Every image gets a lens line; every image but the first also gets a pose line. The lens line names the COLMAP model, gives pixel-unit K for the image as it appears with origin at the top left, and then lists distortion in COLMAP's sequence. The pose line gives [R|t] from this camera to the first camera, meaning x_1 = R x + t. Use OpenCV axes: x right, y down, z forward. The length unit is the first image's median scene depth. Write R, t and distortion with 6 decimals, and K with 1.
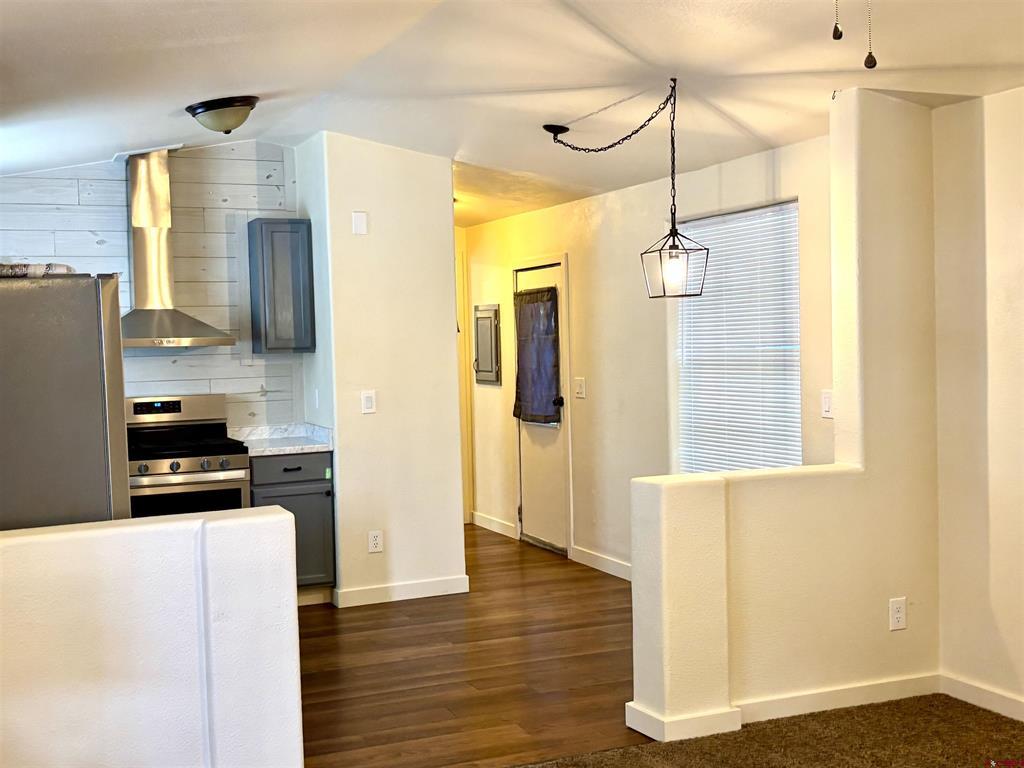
lens RADIAL K [[1217.4, 0, 512.0], [0, 1217.4, 384.0], [0, 0, 1]] dist [-0.001571, -0.014523]
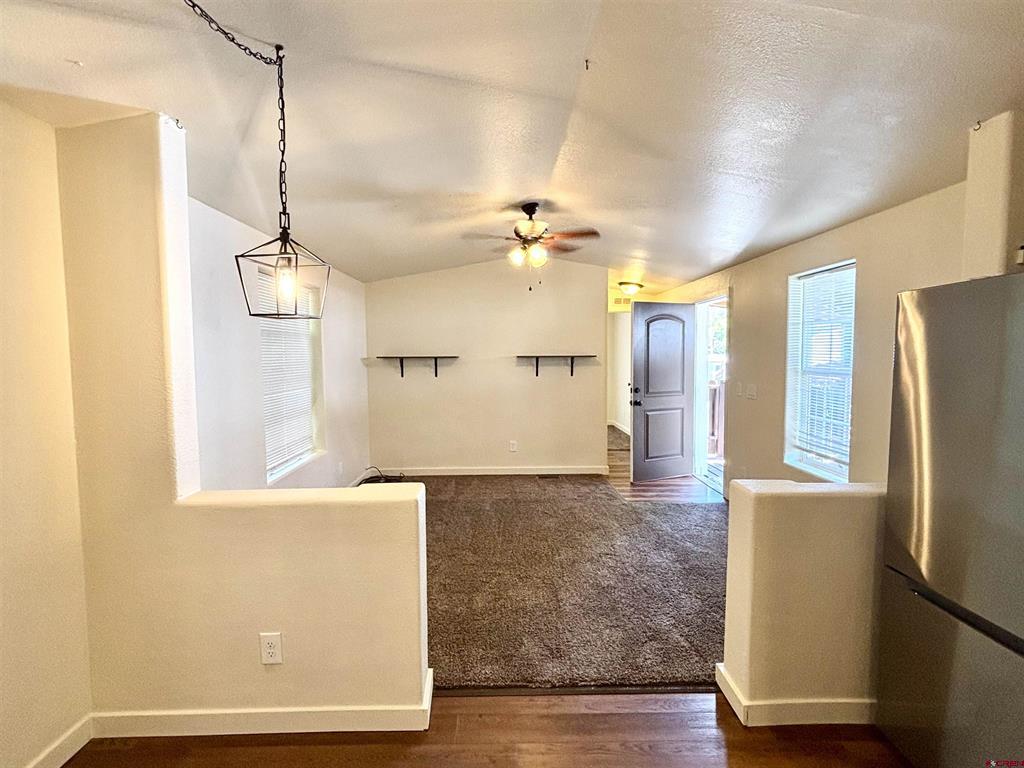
lens RADIAL K [[497.4, 0, 511.6], [0, 497.4, 379.3], [0, 0, 1]] dist [0.002119, 0.000257]
pose [[-0.919257, 0.010911, 0.393507, -0.099362], [0.045834, 0.995784, 0.079459, -0.035437], [-0.390981, 0.091079, -0.915881, 0.912951]]
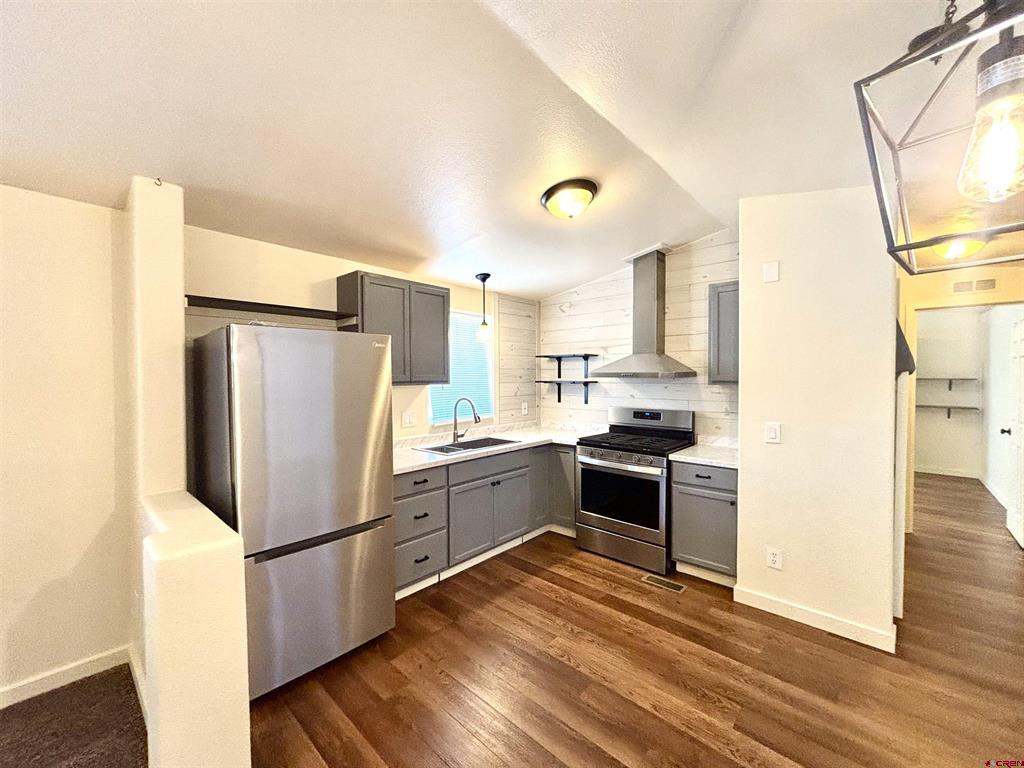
lens RADIAL K [[407.1, 0, 512.0], [0, 407.1, 384.0], [0, 0, 1]] dist [-0.000329, 0.000028]
pose [[0.405714, 0.043984, -0.912941, 0.131522], [-0.045560, 0.998573, 0.027862, -0.031126], [0.912864, 0.030290, 0.407139, 0.669807]]
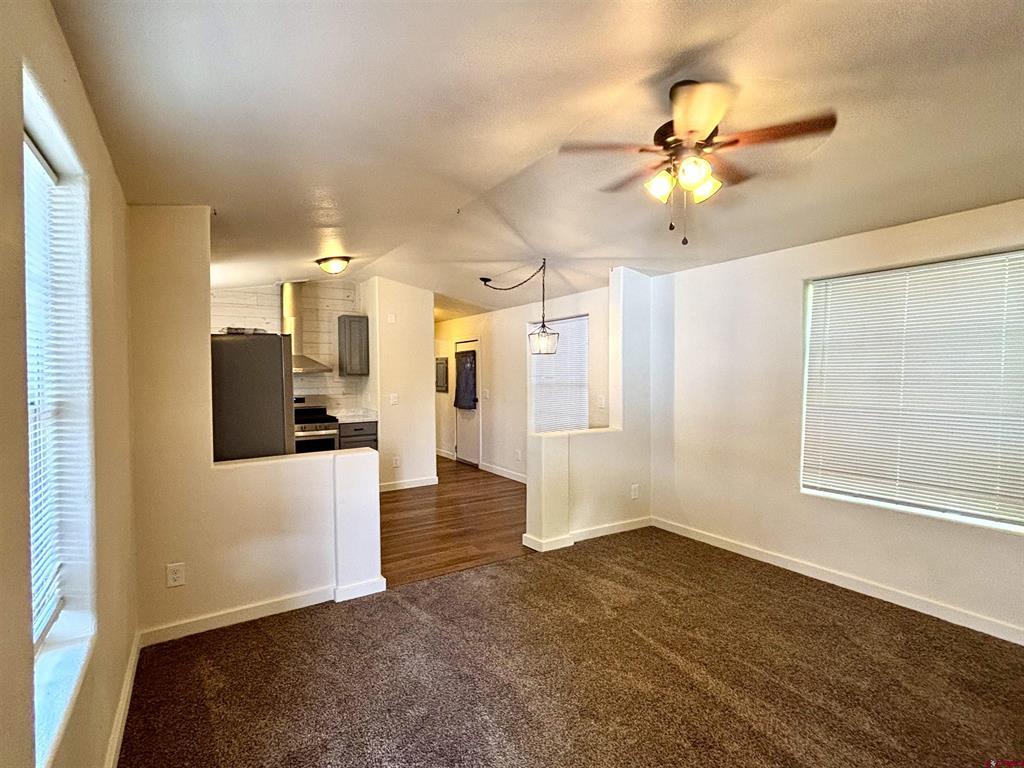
lens RADIAL K [[504.7, 0, 516.7], [0, 504.7, 384.9], [0, 0, 1]] dist [-0.000128, -0.000201]
pose [[0.986682, 0.016312, 0.161843, -0.049775], [-0.013422, 0.999731, -0.018937, 0.003501], [-0.162108, 0.016513, 0.986635, 0.057047]]
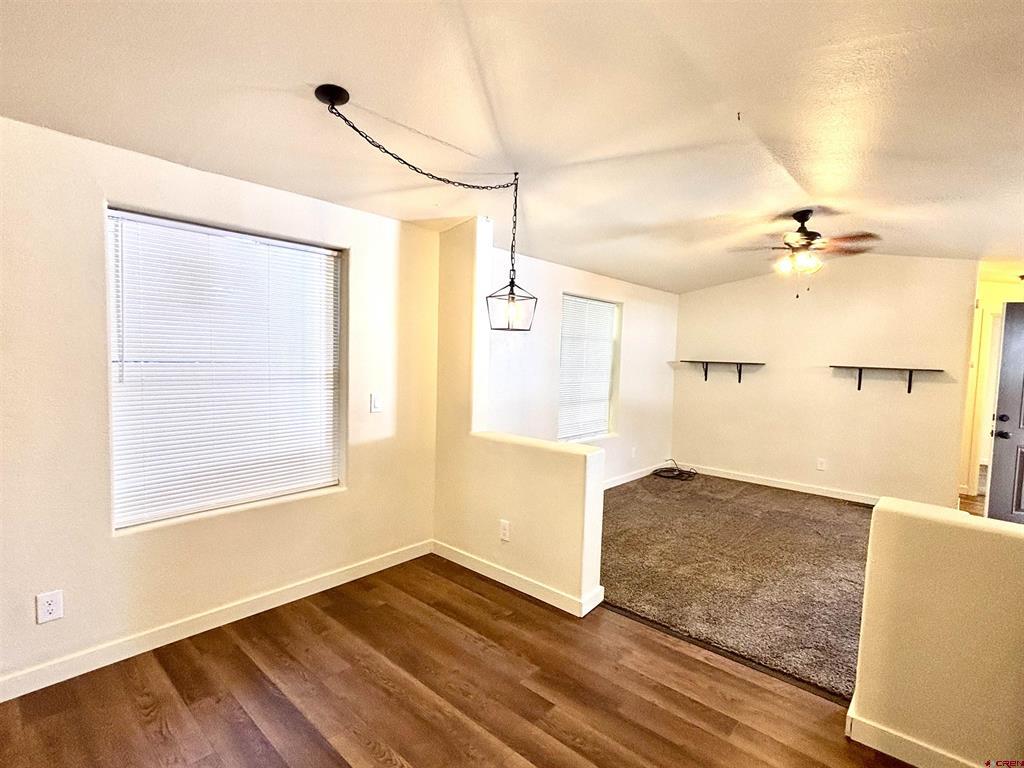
lens RADIAL K [[504.7, 0, 516.7], [0, 504.7, 384.9], [0, 0, 1]] dist [-0.000128, -0.000201]
pose [[-0.422390, -0.044329, 0.905330, -0.289348], [0.016187, 0.998275, 0.056432, -0.029917], [-0.906270, 0.038491, -0.420944, 0.904638]]
